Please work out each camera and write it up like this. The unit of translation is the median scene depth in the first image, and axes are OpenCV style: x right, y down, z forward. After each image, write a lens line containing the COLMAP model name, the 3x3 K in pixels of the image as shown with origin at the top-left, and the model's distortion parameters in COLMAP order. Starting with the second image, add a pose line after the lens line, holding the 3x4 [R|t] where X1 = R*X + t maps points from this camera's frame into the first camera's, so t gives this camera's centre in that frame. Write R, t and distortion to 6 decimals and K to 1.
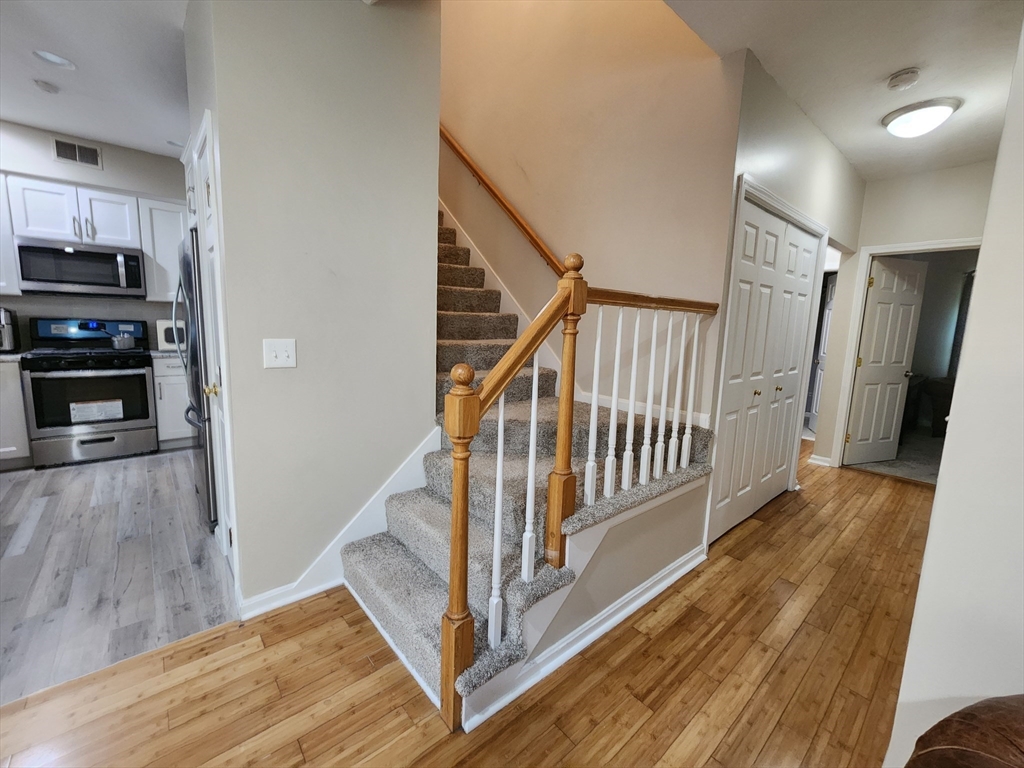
lens RADIAL K [[421.1, 0, 512.0], [0, 421.1, 384.0], [0, 0, 1]] dist [0.000493, 0.000285]
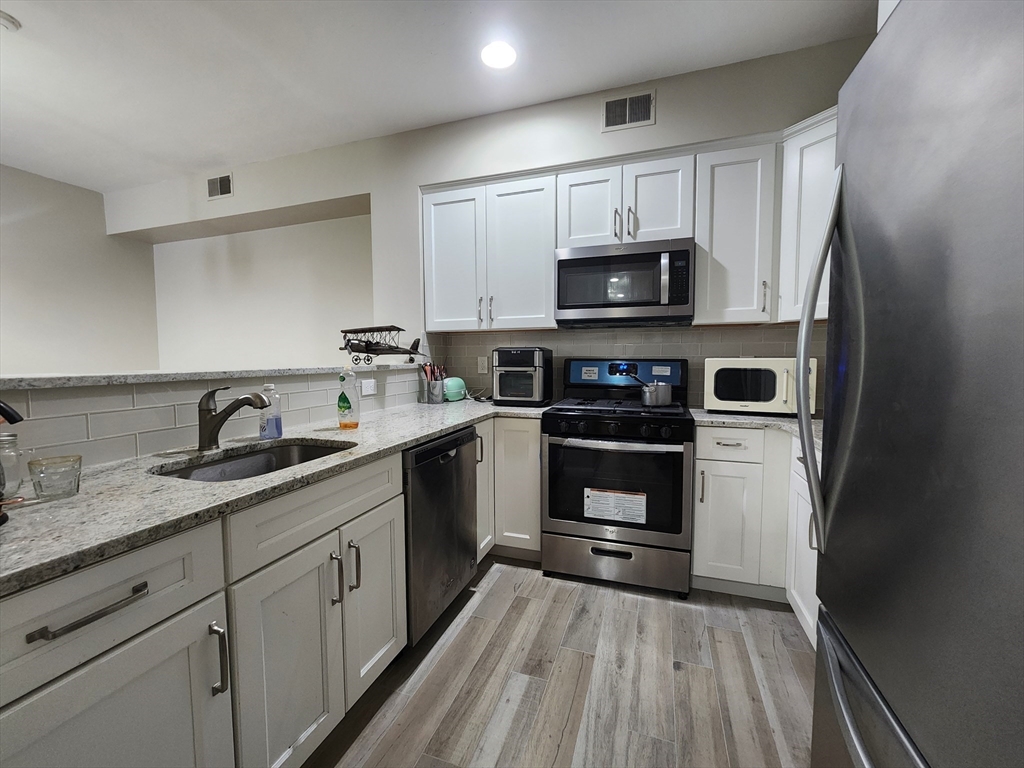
lens RADIAL K [[421.1, 0, 512.0], [0, 421.1, 384.0], [0, 0, 1]] dist [0.000493, 0.000285]
pose [[0.488435, 0.016056, -0.872452, -0.510008], [-0.100012, 0.994272, -0.037693, -0.072202], [0.866850, 0.105666, 0.487243, 0.538199]]
